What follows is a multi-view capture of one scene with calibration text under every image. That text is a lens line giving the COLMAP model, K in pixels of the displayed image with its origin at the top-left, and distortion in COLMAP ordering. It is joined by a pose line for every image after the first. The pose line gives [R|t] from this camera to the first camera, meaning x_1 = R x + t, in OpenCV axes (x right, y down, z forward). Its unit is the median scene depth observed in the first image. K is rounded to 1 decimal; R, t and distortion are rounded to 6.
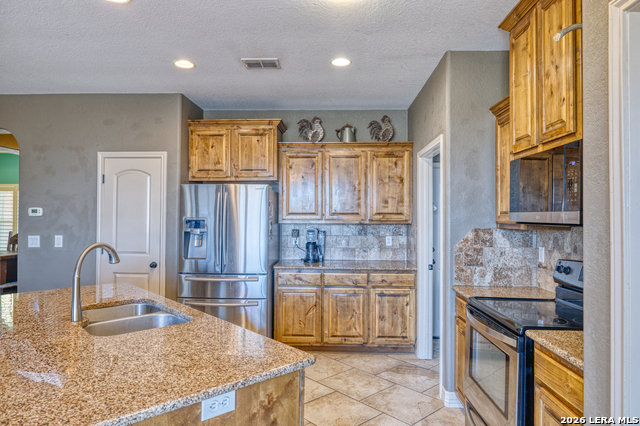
lens RADIAL K [[398.8, 0, 320.0], [0, 398.8, 213.0], [0, 0, 1]] dist [0.002262, 0.000447]
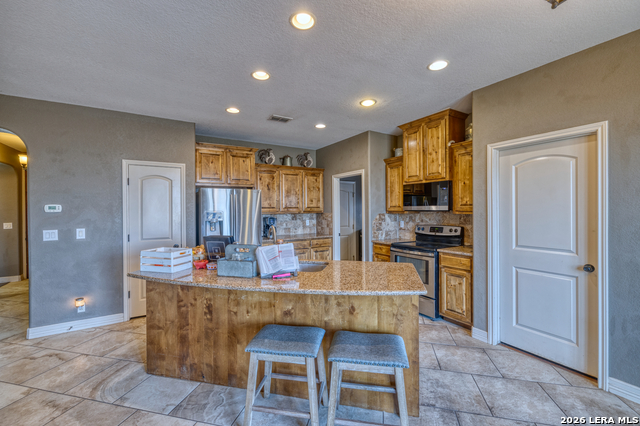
lens RADIAL K [[267.8, 0, 320.5], [0, 267.8, 210.1], [0, 0, 1]] dist [-0.000333, 0.000028]
pose [[0.828553, -0.014353, 0.559726, -0.512351], [0.008032, 0.999873, 0.013749, -0.002771], [-0.559853, -0.006896, 0.828563, -0.029799]]
